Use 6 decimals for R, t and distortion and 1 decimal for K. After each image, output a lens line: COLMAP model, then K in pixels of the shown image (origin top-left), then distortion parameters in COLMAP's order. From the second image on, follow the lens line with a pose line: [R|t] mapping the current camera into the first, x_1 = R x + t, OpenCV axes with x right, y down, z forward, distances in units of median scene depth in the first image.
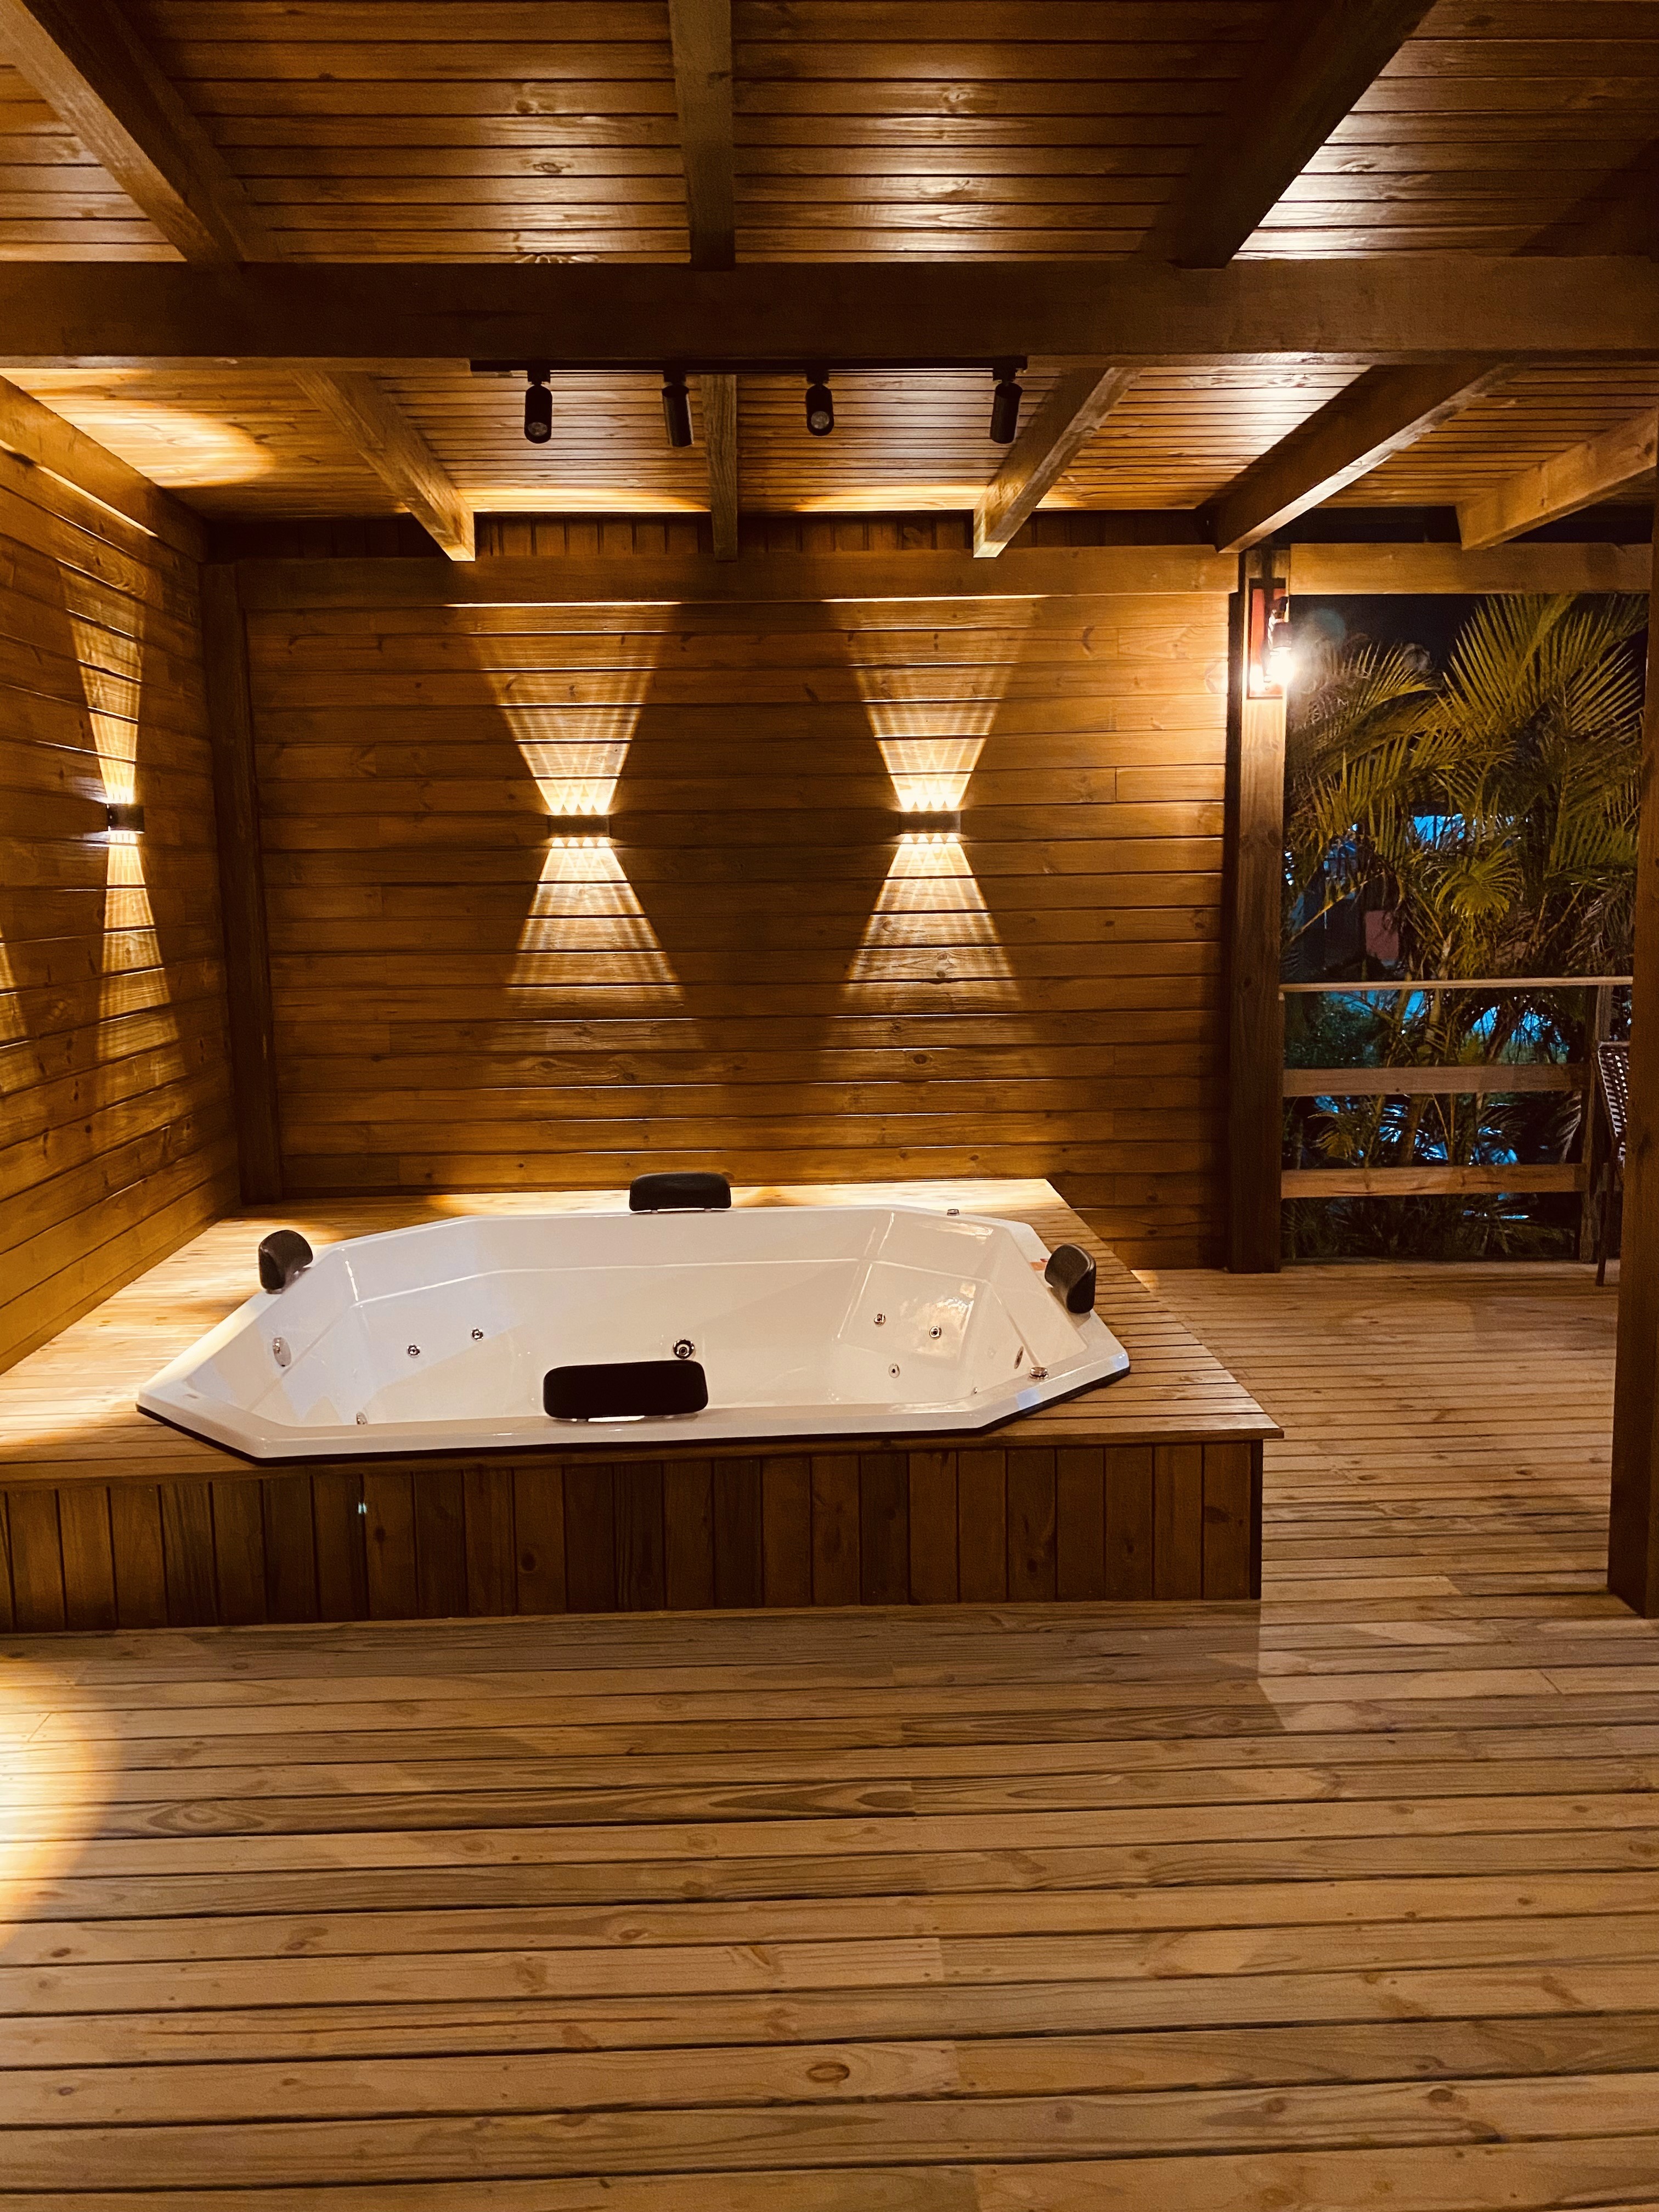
lens RADIAL K [[1674.6, 0, 828.7], [0, 1674.6, 1110.0], [0, 0, 1]] dist [0.092557, -0.004260]
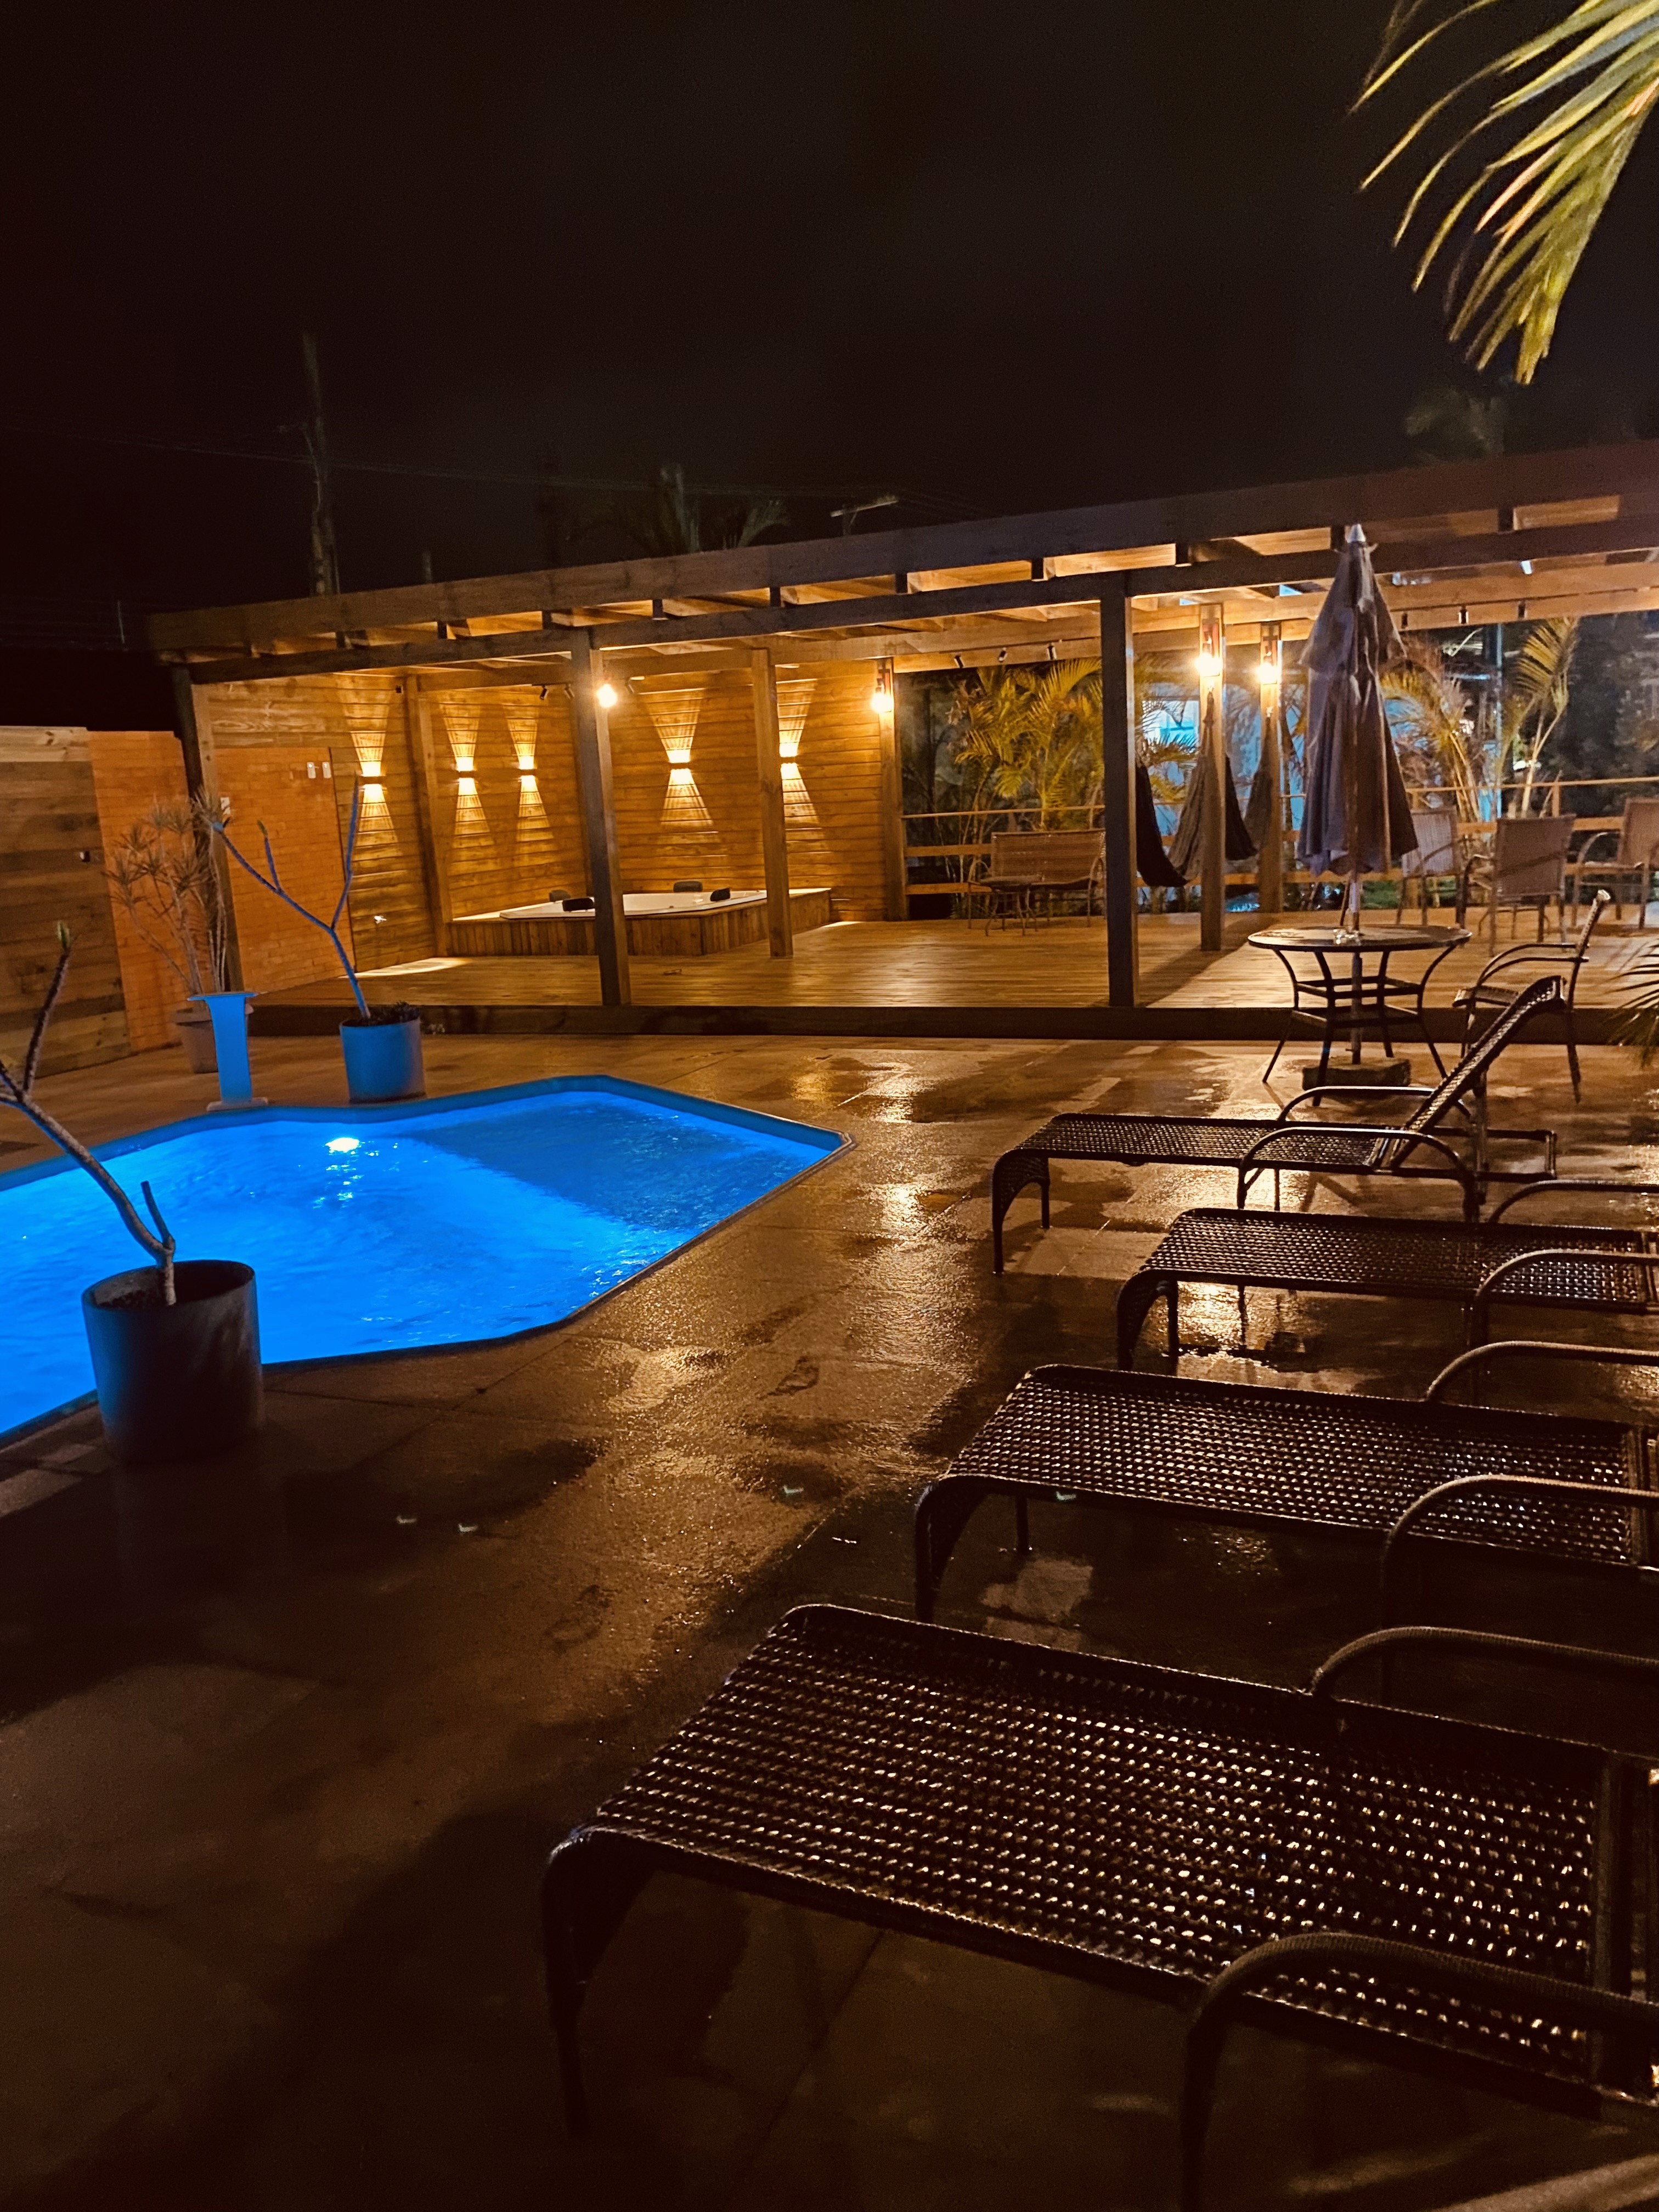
lens RADIAL K [[1674.6, 0, 827.5], [0, 1674.6, 1103.3], [0, 0, 1]] dist [0.092557, -0.004260]
pose [[0.902646, 0.049891, -0.427483, 1.368585], [-0.019159, 0.996932, 0.075896, 0.190917], [0.429958, -0.060317, 0.900832, -1.571376]]
